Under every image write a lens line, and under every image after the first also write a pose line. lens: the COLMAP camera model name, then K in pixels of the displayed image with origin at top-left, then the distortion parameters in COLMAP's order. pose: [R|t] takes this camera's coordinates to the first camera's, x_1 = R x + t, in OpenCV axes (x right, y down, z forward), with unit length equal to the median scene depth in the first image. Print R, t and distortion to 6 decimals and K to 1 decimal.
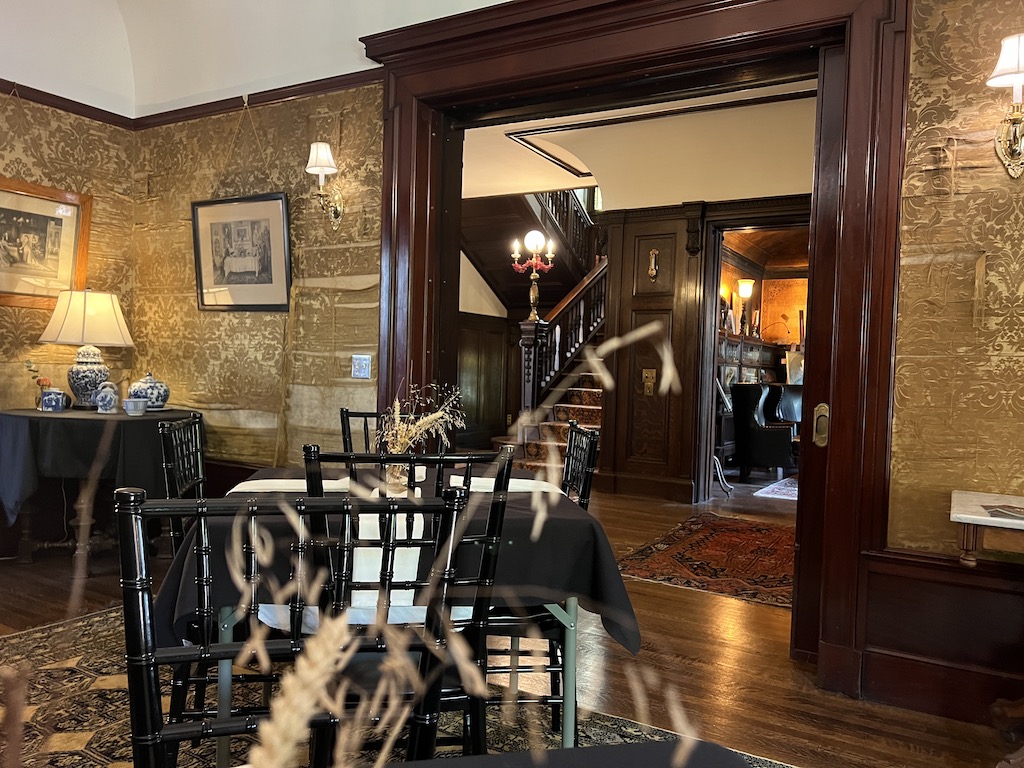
lens RADIAL K [[777.5, 0, 512.0], [0, 777.5, 384.0], [0, 0, 1]] dist [0.029595, 0.007402]
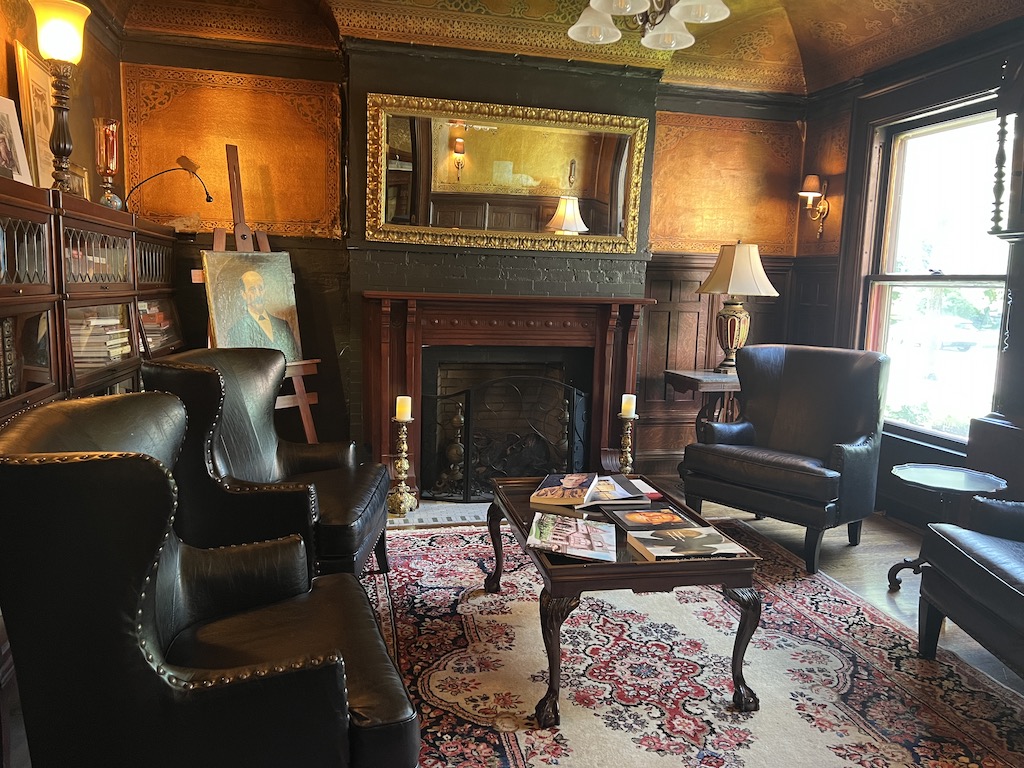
lens RADIAL K [[777.5, 0, 512.0], [0, 777.5, 384.0], [0, 0, 1]] dist [0.029595, 0.007402]
pose [[0.727336, -0.099298, 0.679060, 0.195484], [0.002624, 0.989872, 0.141937, -0.030790], [-0.686277, -0.101454, 0.720230, 0.615813]]
